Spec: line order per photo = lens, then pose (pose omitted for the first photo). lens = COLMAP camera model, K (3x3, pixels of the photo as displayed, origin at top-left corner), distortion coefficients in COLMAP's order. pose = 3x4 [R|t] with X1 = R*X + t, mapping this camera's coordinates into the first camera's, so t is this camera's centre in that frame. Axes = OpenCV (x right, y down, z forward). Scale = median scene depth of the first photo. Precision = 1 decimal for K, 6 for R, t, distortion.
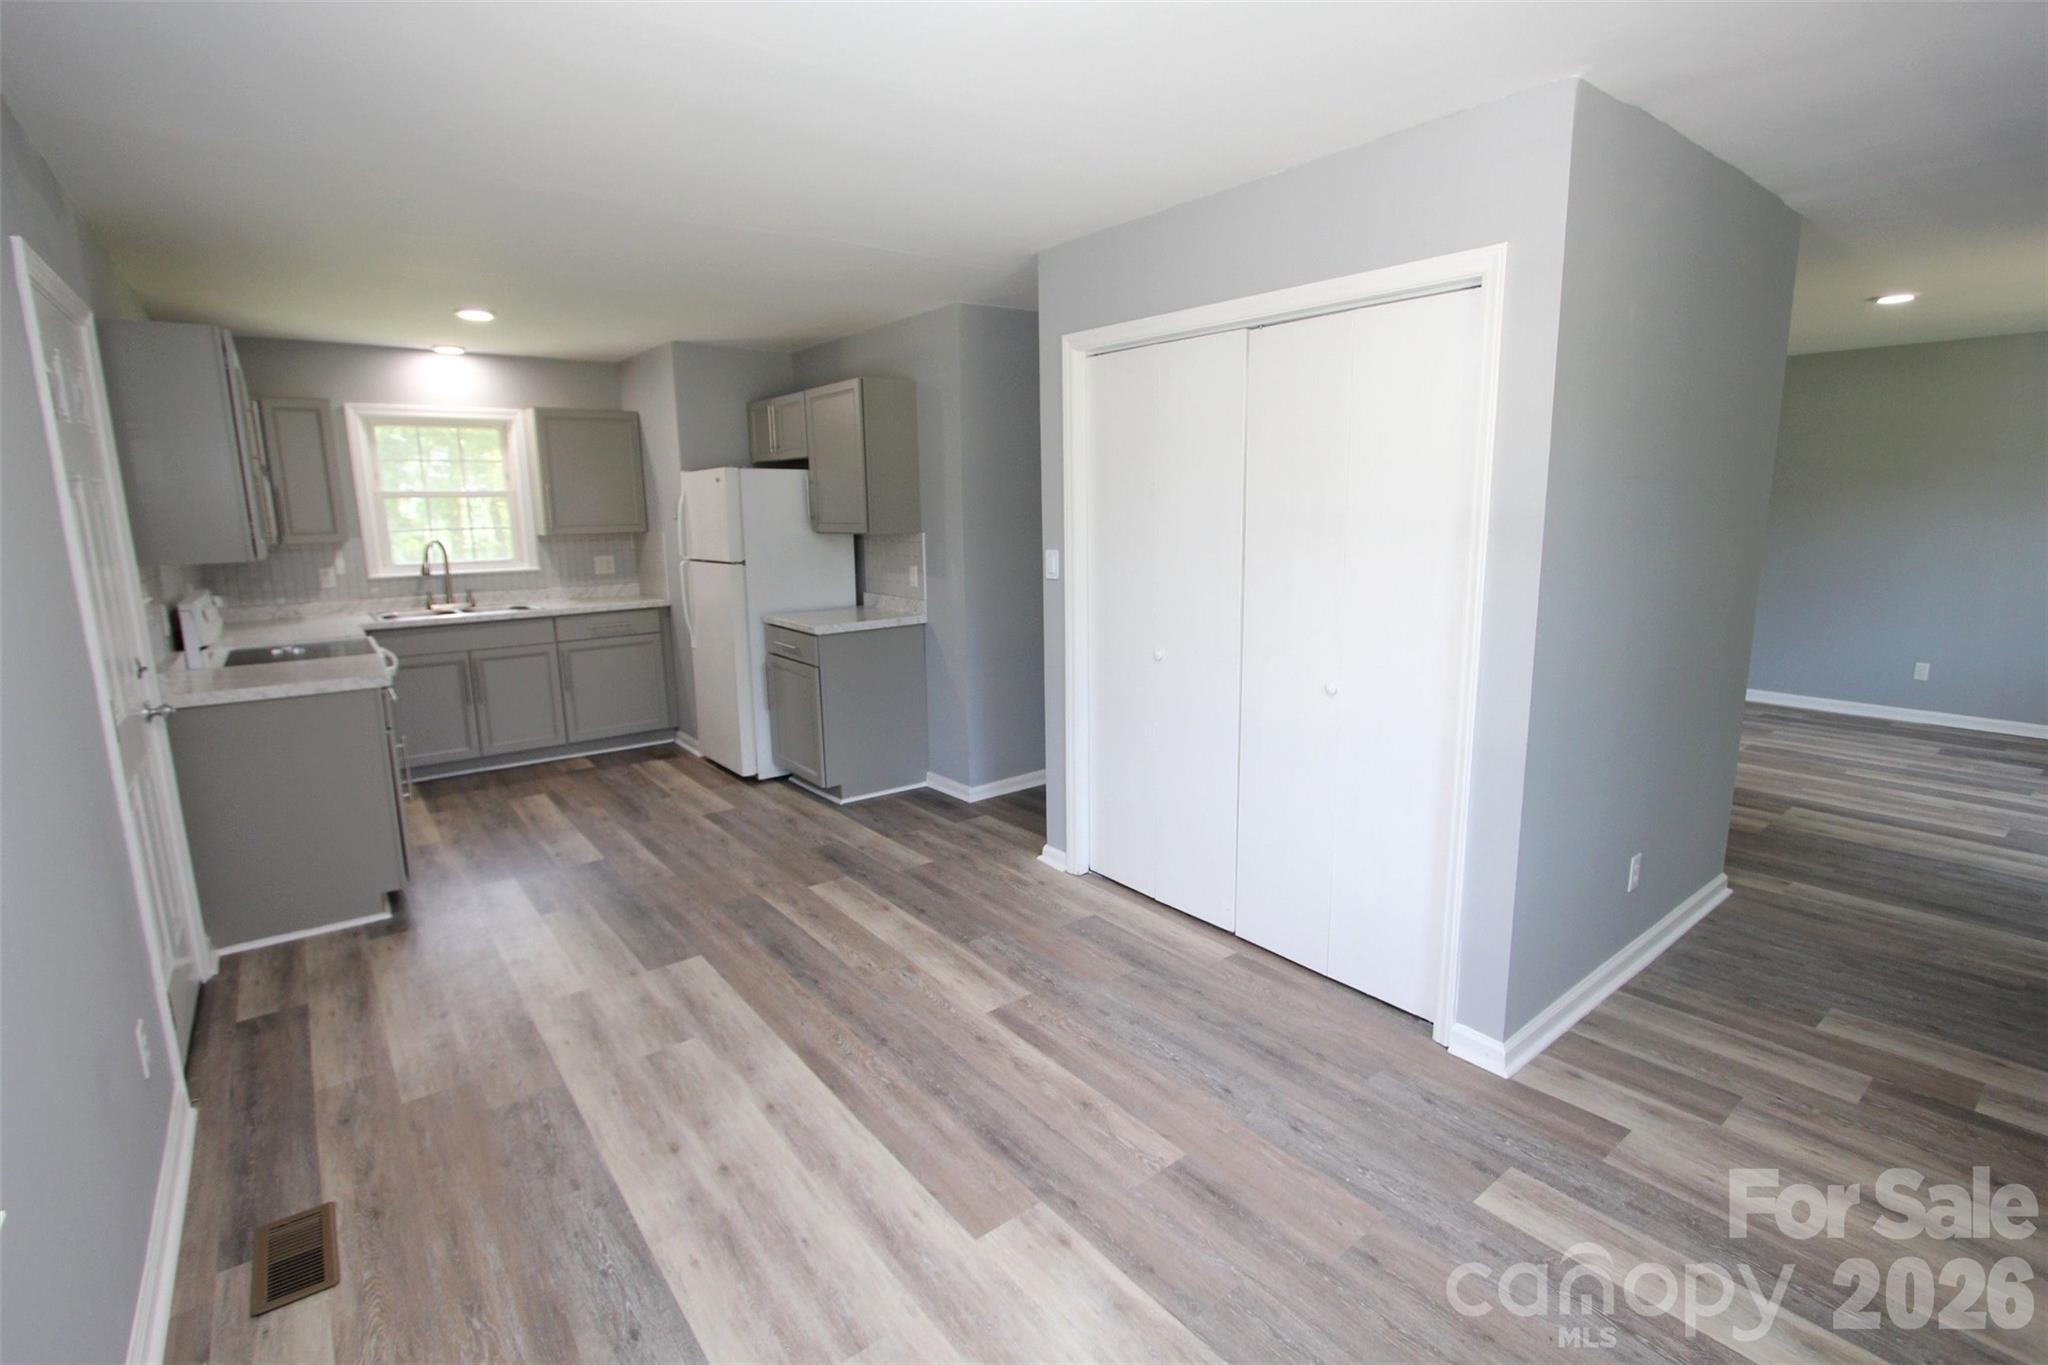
lens RADIAL K [[948.2, 0, 1036.1], [0, 948.2, 673.4], [0, 0, 1]] dist [-0.021025, 0.003413]
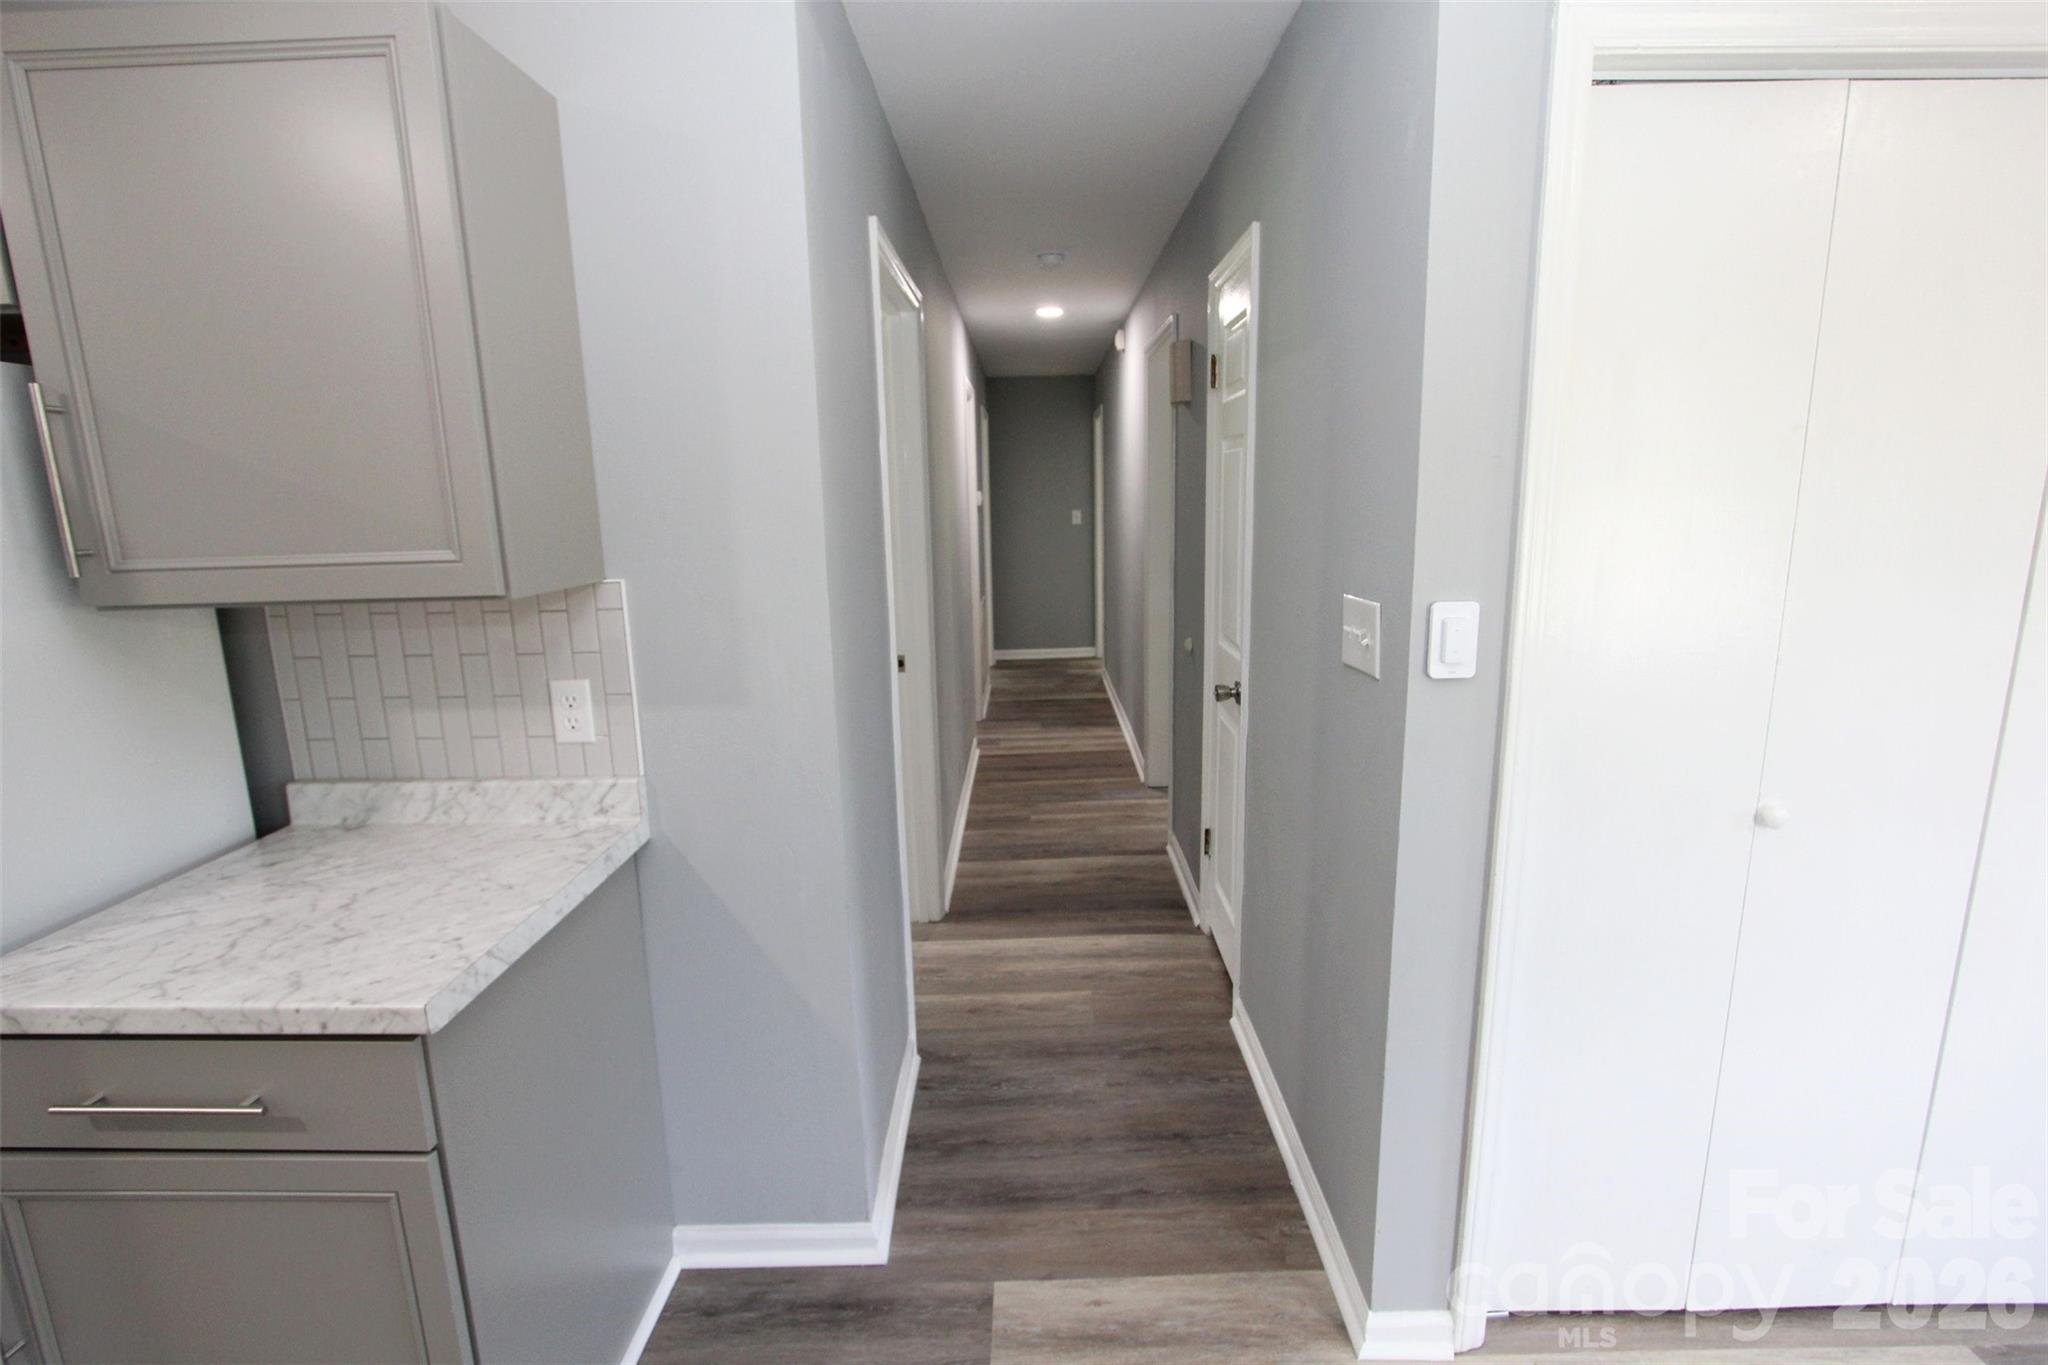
lens RADIAL K [[948.2, 0, 1022.0], [0, 948.2, 691.2], [0, 0, 1]] dist [-0.021025, 0.003413]
pose [[0.624568, -0.161149, 0.764163, -0.342973], [0.153701, 0.984706, 0.082035, -0.137427], [-0.765696, 0.066216, 0.639785, 0.823633]]
